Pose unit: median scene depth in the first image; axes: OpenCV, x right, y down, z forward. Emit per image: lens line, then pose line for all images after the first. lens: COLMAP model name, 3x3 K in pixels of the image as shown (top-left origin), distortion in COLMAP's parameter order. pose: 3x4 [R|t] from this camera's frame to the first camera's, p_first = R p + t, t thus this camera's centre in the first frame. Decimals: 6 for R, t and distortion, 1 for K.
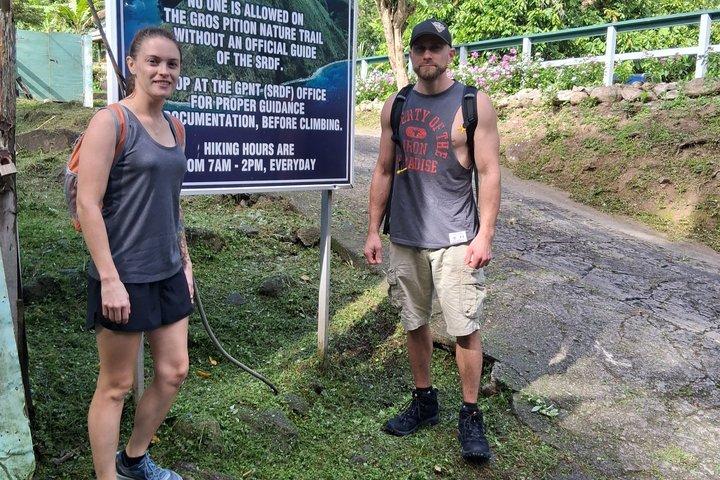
lens RADIAL K [[728.9, 0, 360.0], [0, 728.9, 240.0], [0, 0, 1]] dist [0.141004, -0.277305]
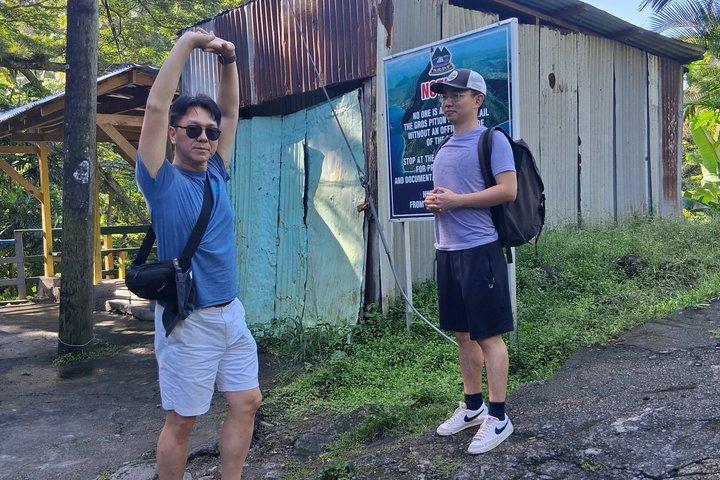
lens RADIAL K [[728.9, 0, 360.0], [0, 728.9, 240.0], [0, 0, 1]] dist [0.141004, -0.277305]
pose [[-0.076188, 0.012947, -0.997009, 1.492149], [-0.090624, 0.995687, 0.019855, -0.035327], [0.992967, 0.091866, -0.074686, 0.951475]]
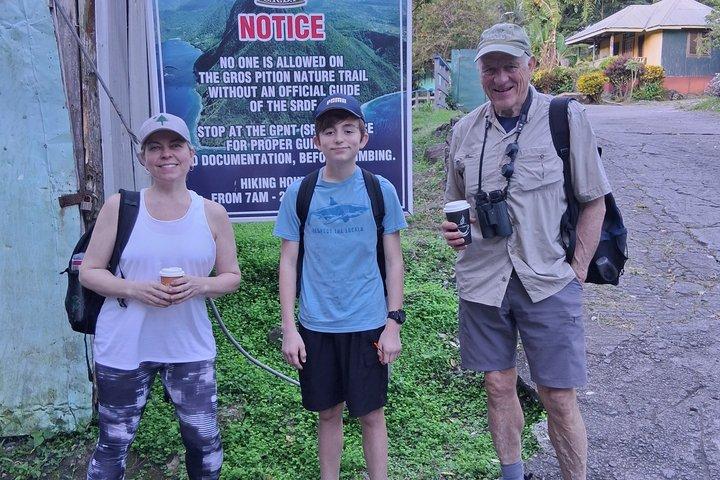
lens RADIAL K [[728.9, 0, 360.0], [0, 728.9, 240.0], [0, 0, 1]] dist [0.141004, -0.277305]
pose [[0.784882, 0.053878, -0.617298, 0.650570], [-0.043346, 0.998546, 0.032040, -0.076607], [0.618127, 0.001610, 0.786077, 0.178836]]
